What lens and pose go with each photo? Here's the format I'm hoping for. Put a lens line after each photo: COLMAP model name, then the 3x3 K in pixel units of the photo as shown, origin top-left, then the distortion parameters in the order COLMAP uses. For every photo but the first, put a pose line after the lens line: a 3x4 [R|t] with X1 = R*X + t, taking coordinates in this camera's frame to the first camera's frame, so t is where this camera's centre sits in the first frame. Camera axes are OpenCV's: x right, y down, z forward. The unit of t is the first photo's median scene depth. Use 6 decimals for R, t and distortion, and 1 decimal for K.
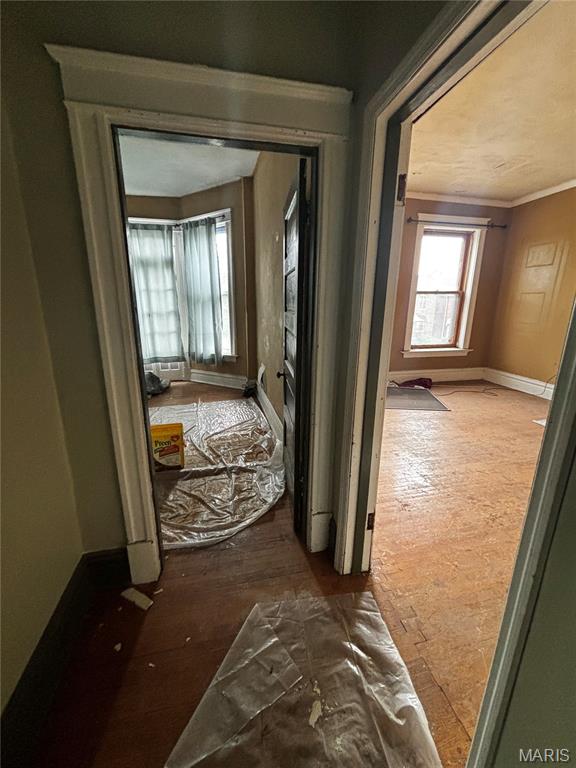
lens RADIAL K [[319.1, 0, 295.1], [0, 319.1, 384.1], [0, 0, 1]] dist [-0.001948, 0.002400]
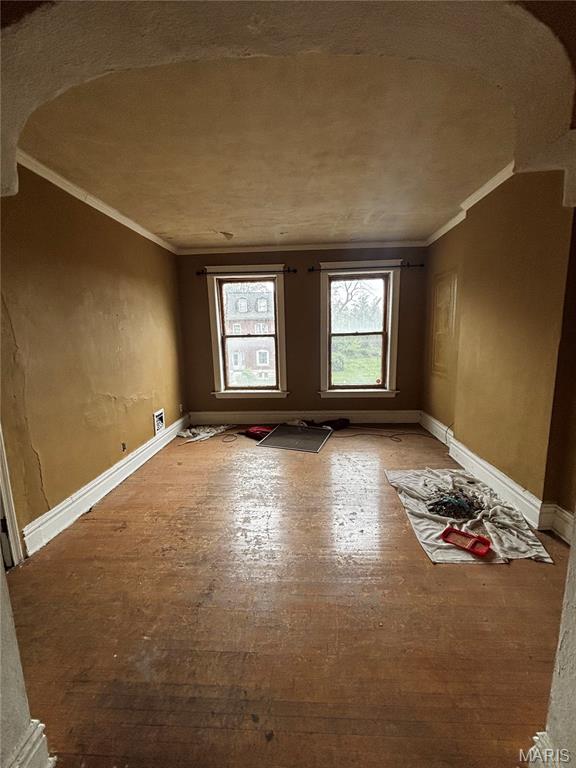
lens RADIAL K [[319.1, 0, 293.4], [0, 319.1, 384.9], [0, 0, 1]] dist [-0.001948, 0.002400]
pose [[0.957191, 0.017557, -0.288925, 0.566783], [-0.045710, 0.994803, -0.090983, -0.028141], [0.285826, 0.100295, 0.953019, 0.004157]]
